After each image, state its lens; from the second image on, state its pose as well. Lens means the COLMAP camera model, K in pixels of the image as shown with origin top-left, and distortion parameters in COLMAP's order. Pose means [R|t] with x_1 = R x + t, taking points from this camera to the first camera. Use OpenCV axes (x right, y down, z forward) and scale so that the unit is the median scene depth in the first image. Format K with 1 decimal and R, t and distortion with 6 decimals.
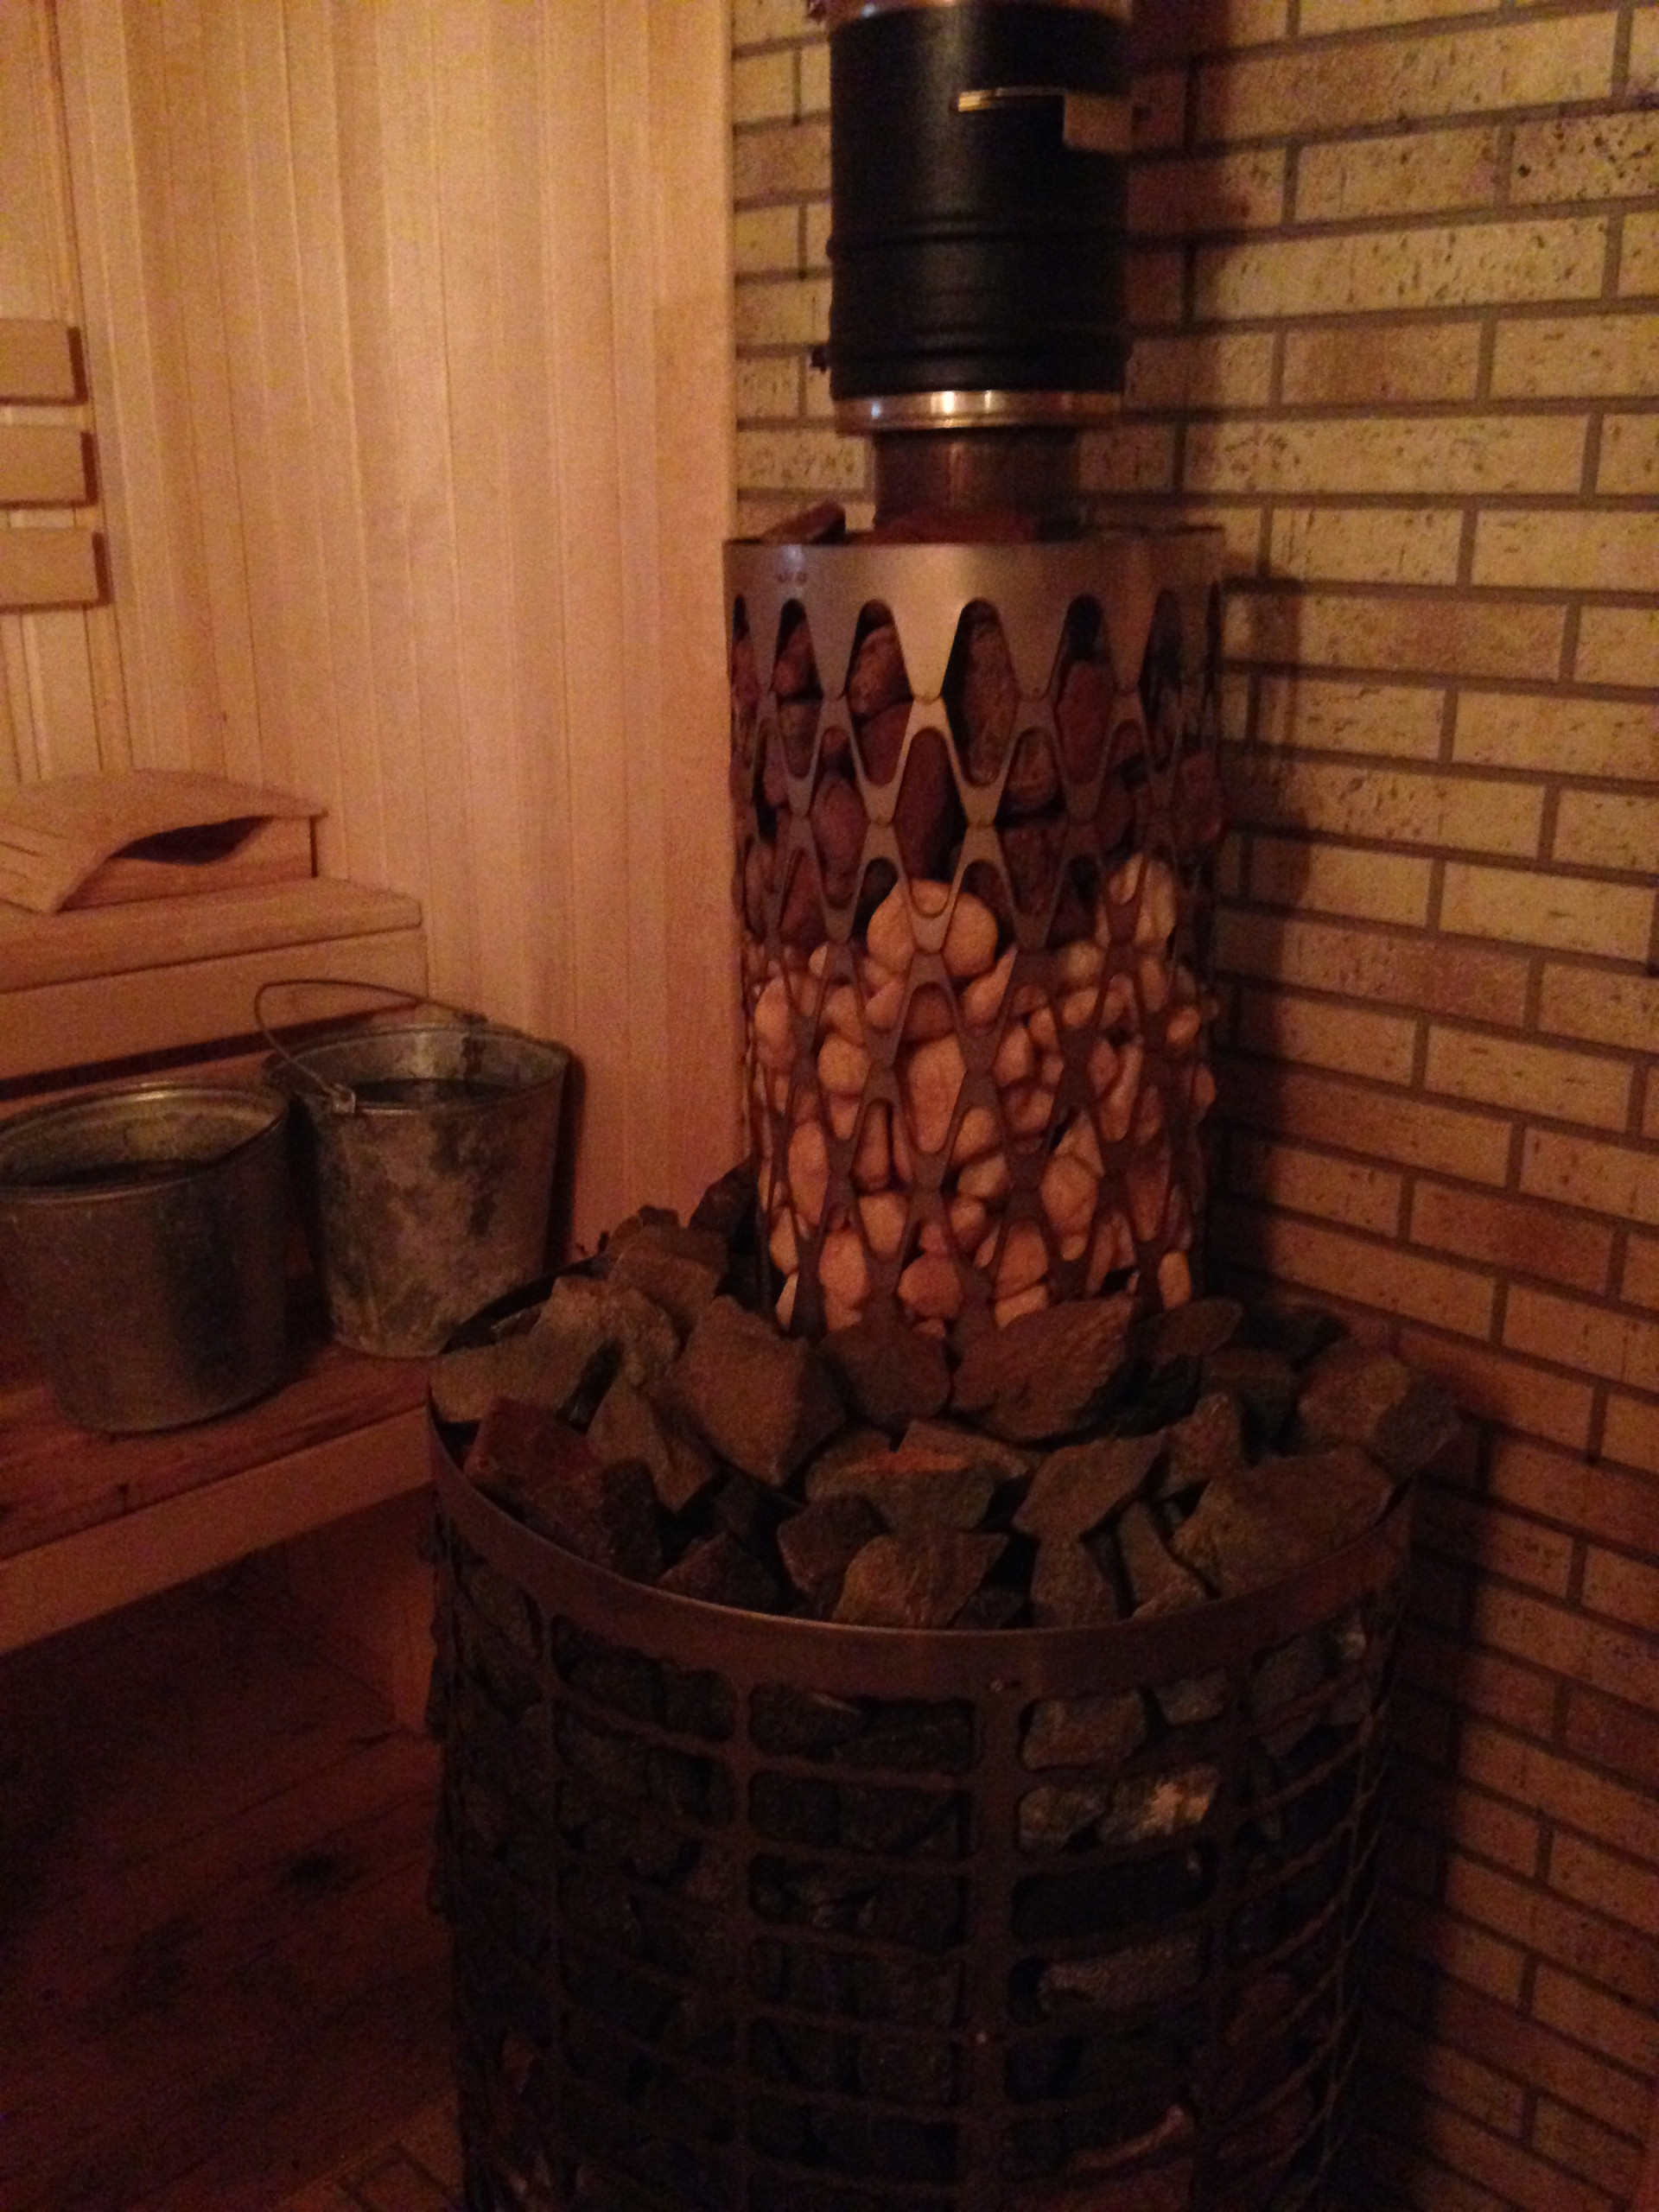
lens RADIAL K [[2035.3, 0, 829.5], [0, 2035.3, 1106.0], [0, 0, 1]] dist [0.145534, -0.295229]
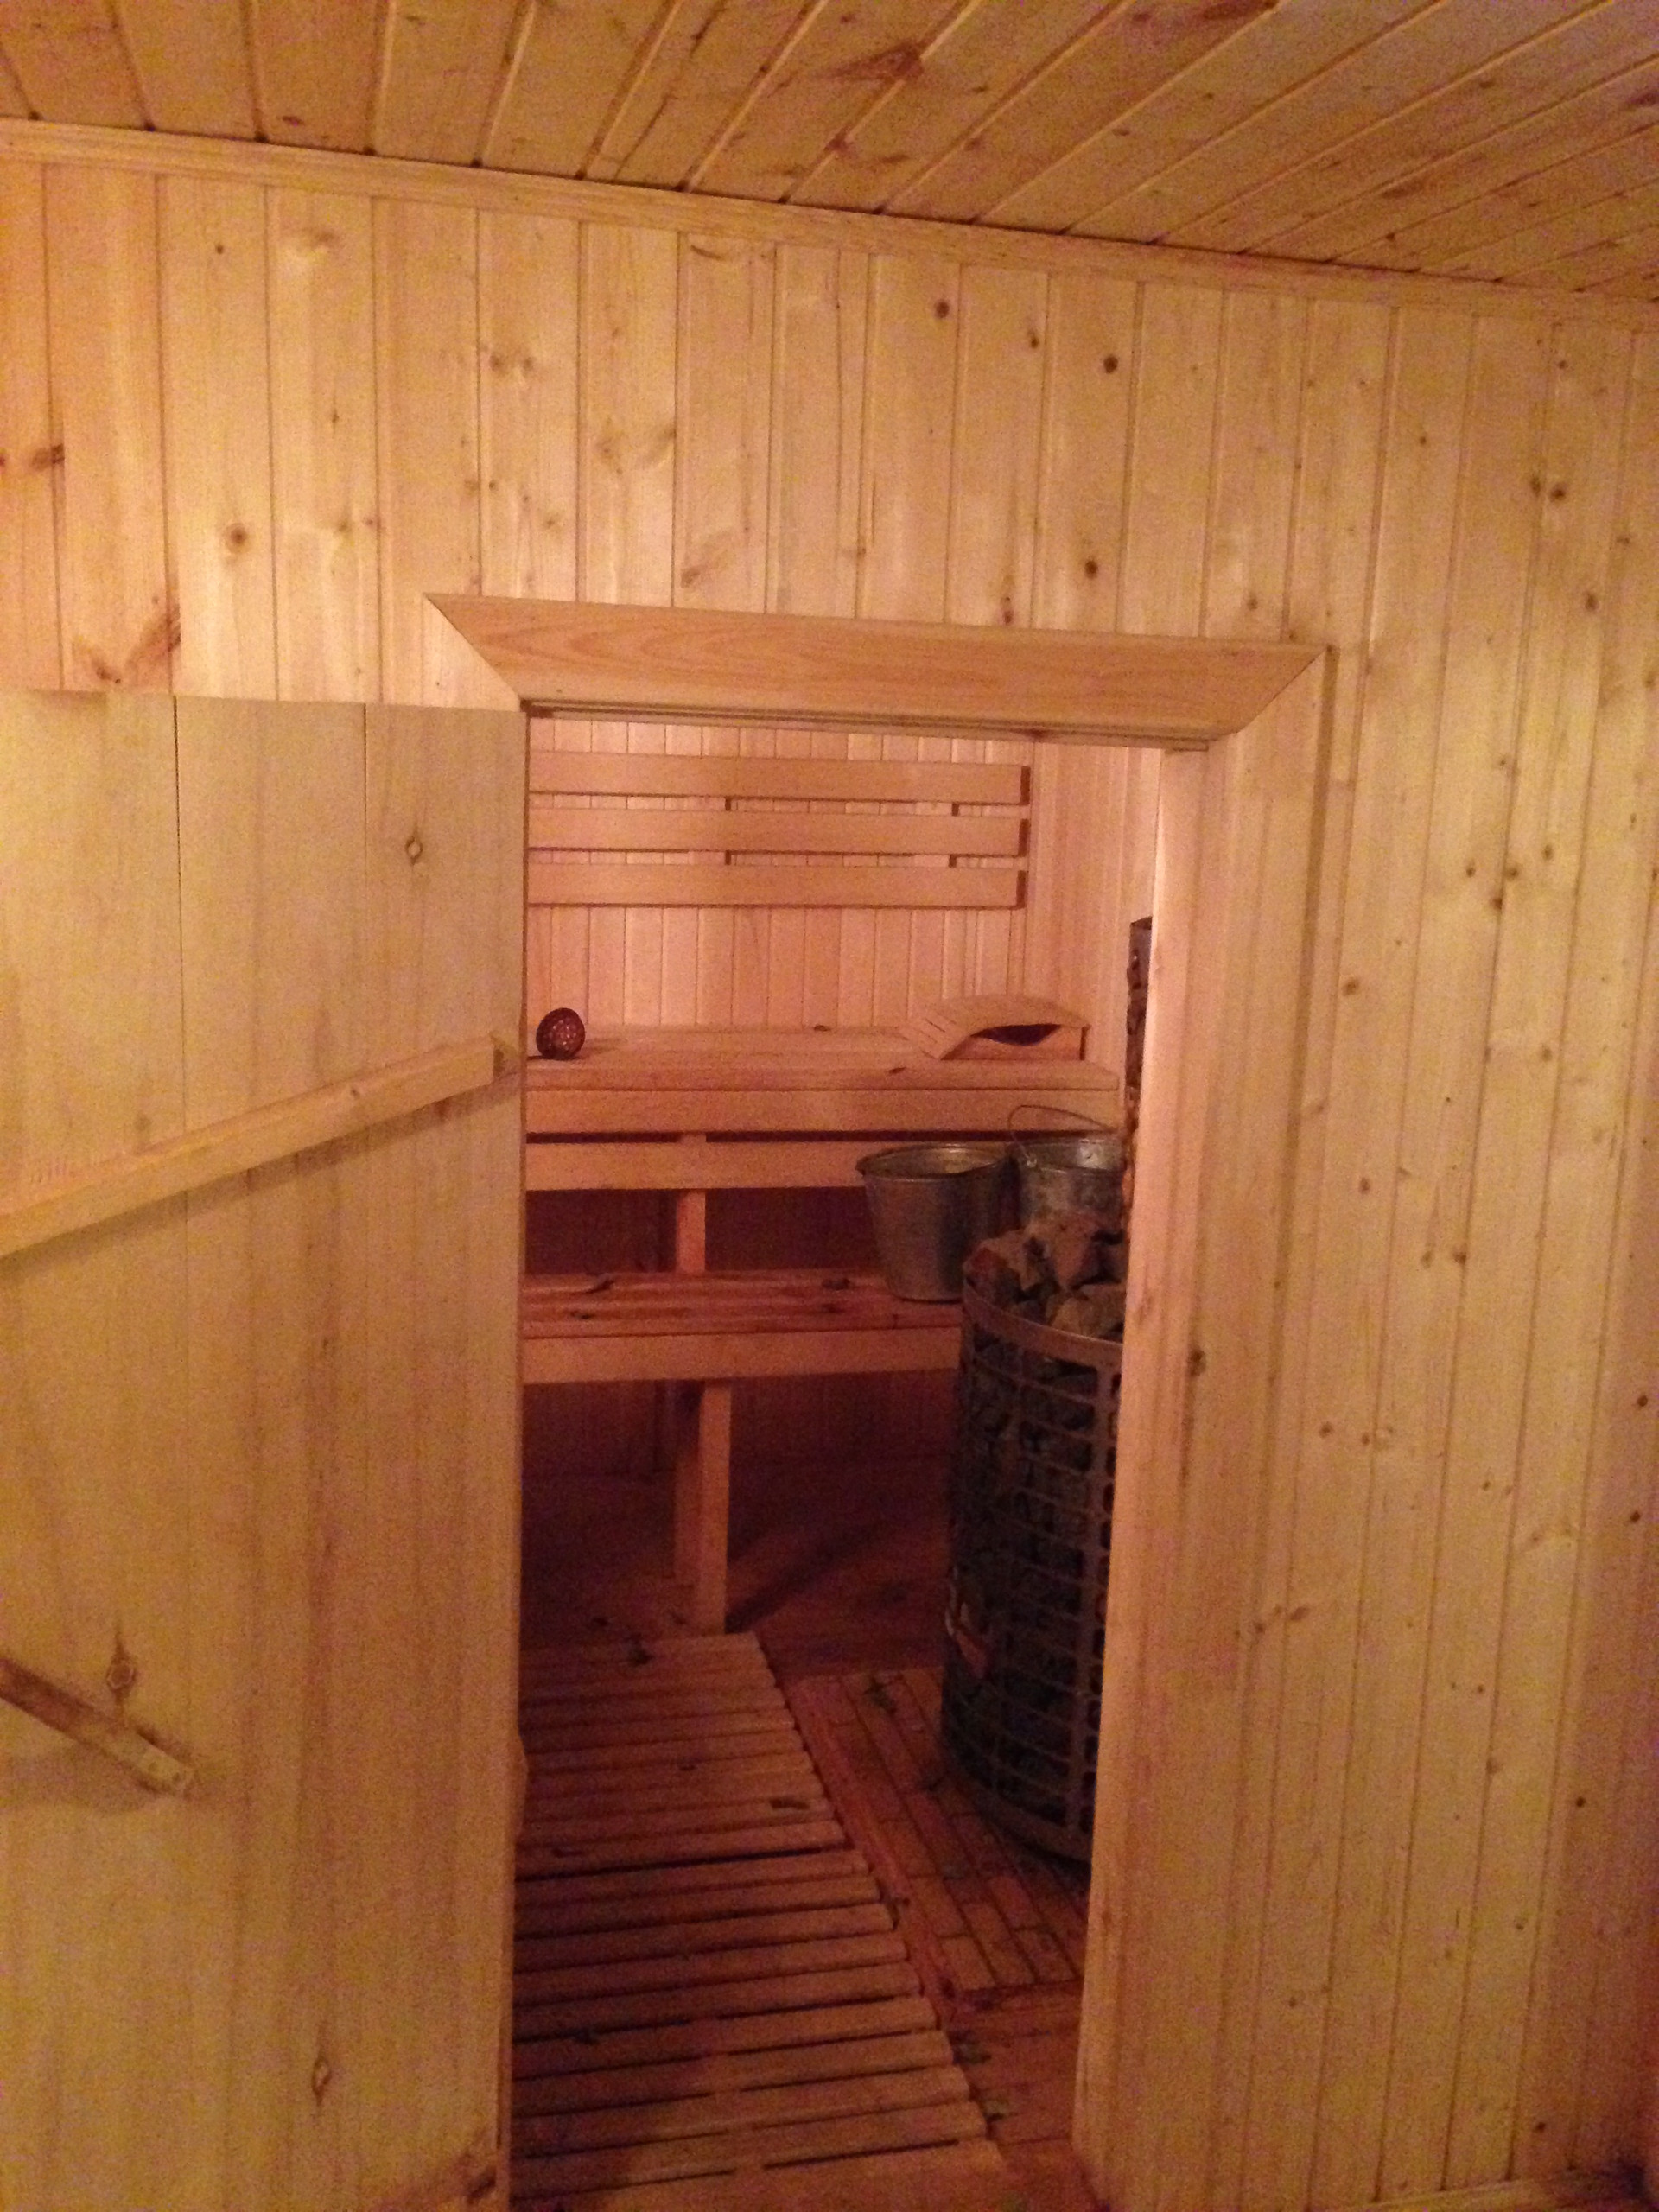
lens RADIAL K [[2035.3, 0, 829.5], [0, 2035.3, 1106.0], [0, 0, 1]] dist [0.145534, -0.295229]
pose [[0.849137, 0.128821, -0.512223, 0.514791], [-0.187231, 0.980238, -0.063859, 0.091285], [0.493874, 0.150129, 0.856475, -0.698660]]
